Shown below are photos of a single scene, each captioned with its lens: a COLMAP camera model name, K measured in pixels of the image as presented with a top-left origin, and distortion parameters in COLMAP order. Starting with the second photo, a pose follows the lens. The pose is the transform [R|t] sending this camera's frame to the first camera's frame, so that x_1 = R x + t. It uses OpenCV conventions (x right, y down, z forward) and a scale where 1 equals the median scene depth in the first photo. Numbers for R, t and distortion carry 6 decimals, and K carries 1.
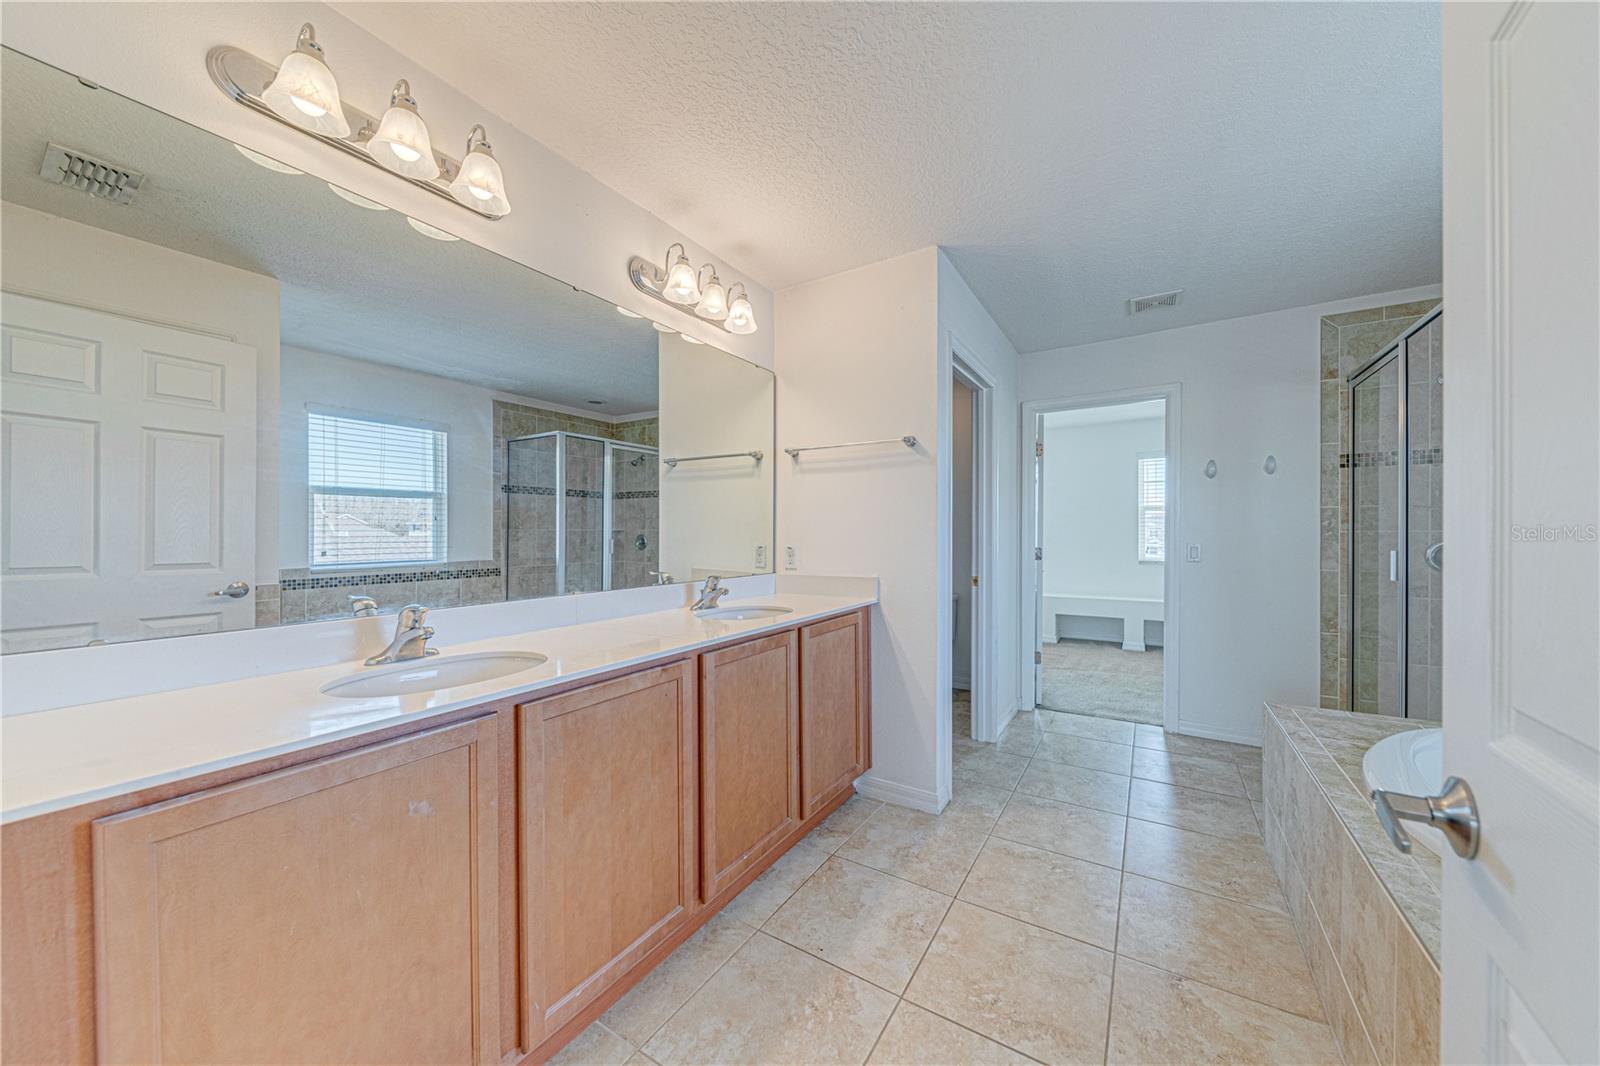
lens RADIAL K [[555.2, 0, 802.9], [0, 555.2, 522.7], [0, 0, 1]] dist [0.010404, -0.004344]
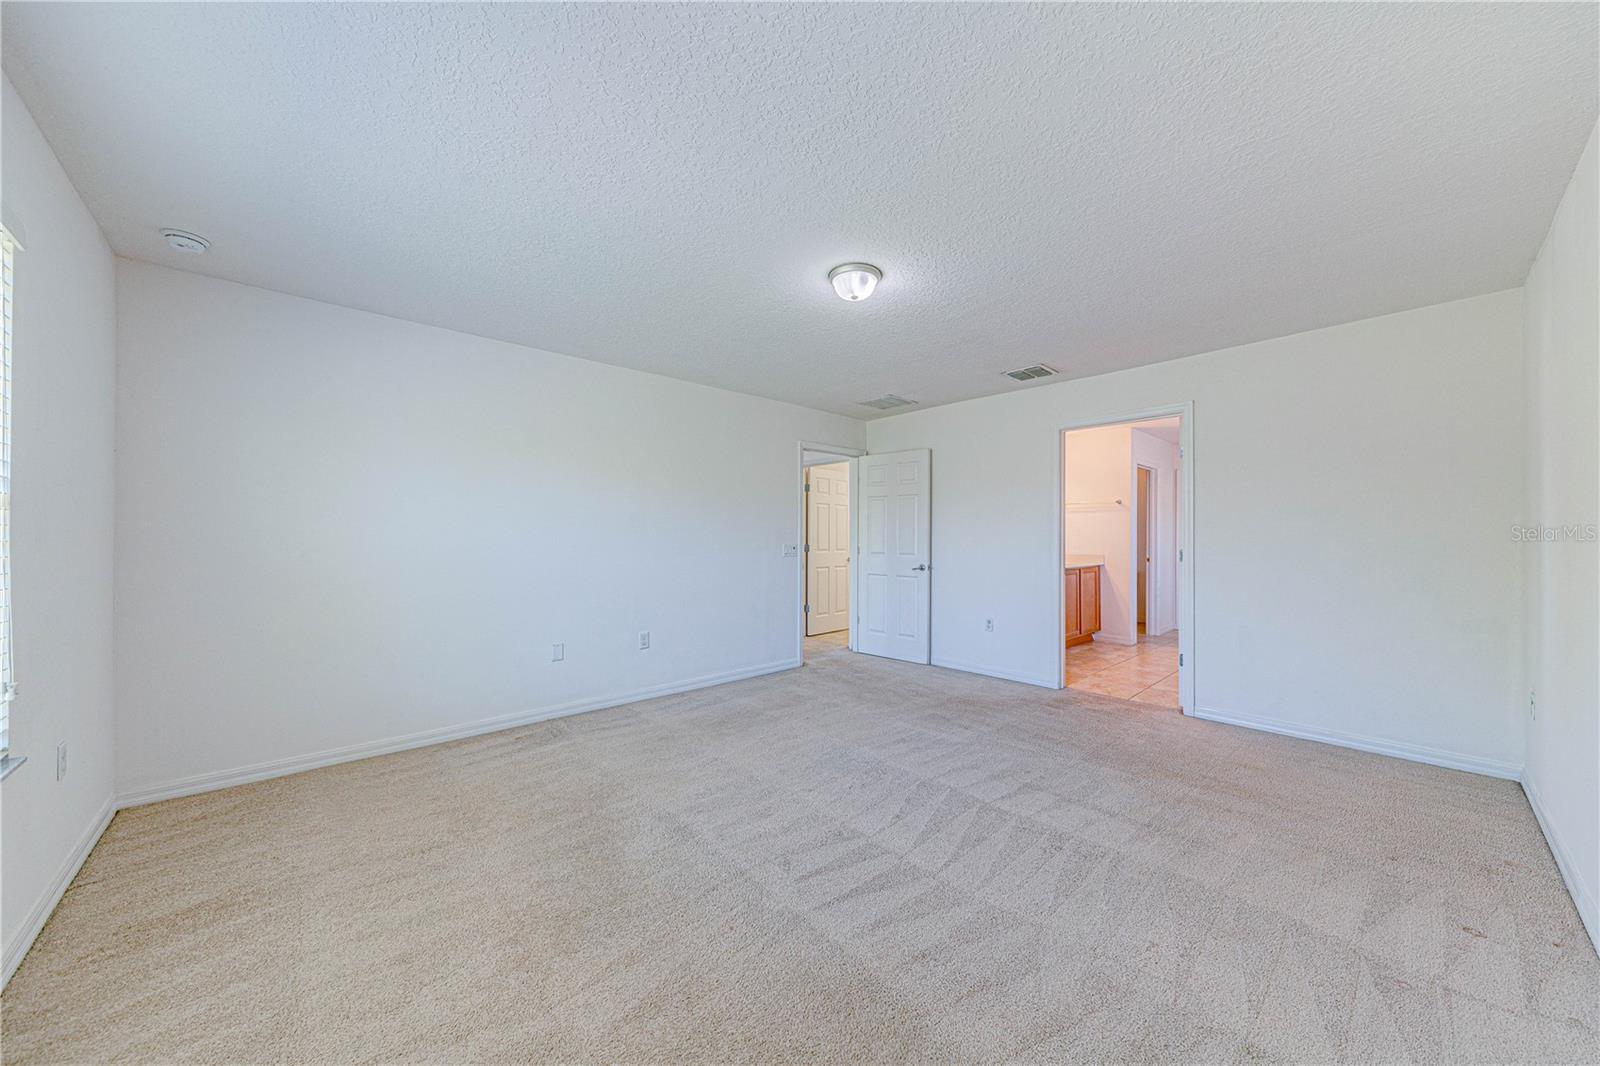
lens RADIAL K [[555.2, 0, 801.5], [0, 555.2, 534.8], [0, 0, 1]] dist [0.010404, -0.004344]
pose [[0.961912, 0.008212, -0.273236, -0.516175], [-0.009634, 0.999946, -0.003863, 0.031868], [0.273190, 0.006348, 0.961939, -1.888345]]
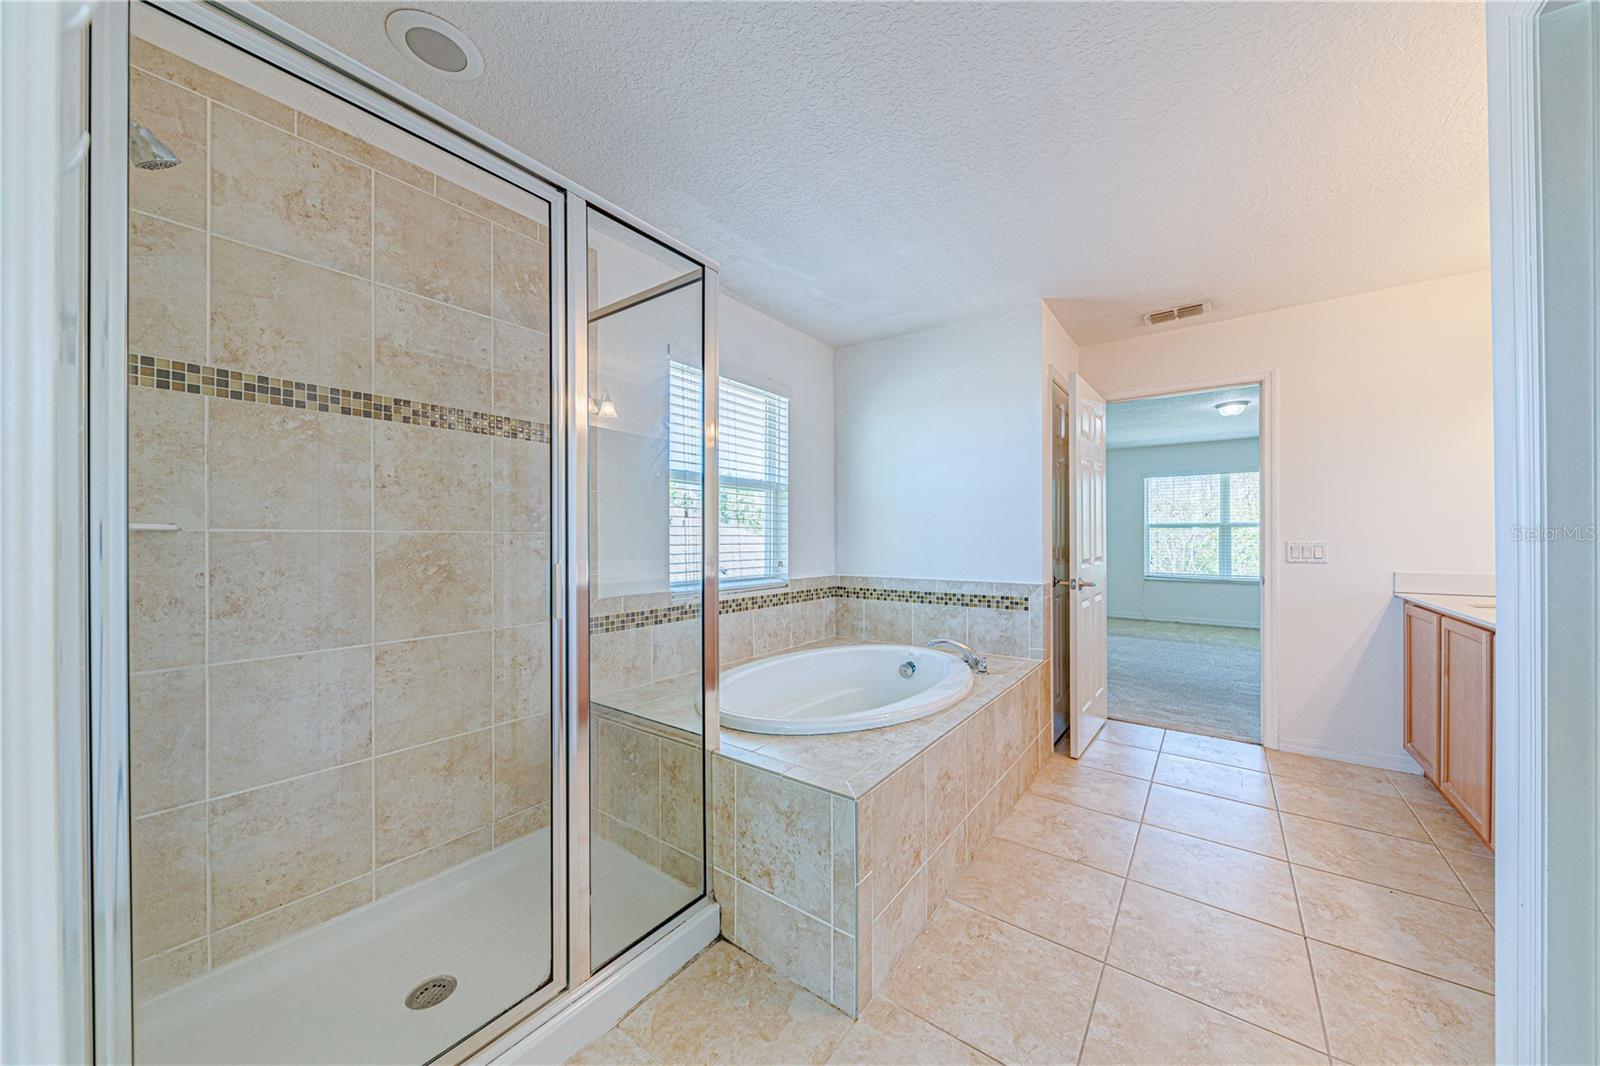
lens RADIAL K [[555.2, 0, 801.6], [0, 555.2, 535.7], [0, 0, 1]] dist [0.010404, -0.004344]
pose [[-0.996681, -0.001330, 0.081399, 0.755613], [-0.001177, 0.999997, 0.001932, 0.018189], [-0.081401, 0.001830, -0.996680, 1.469279]]
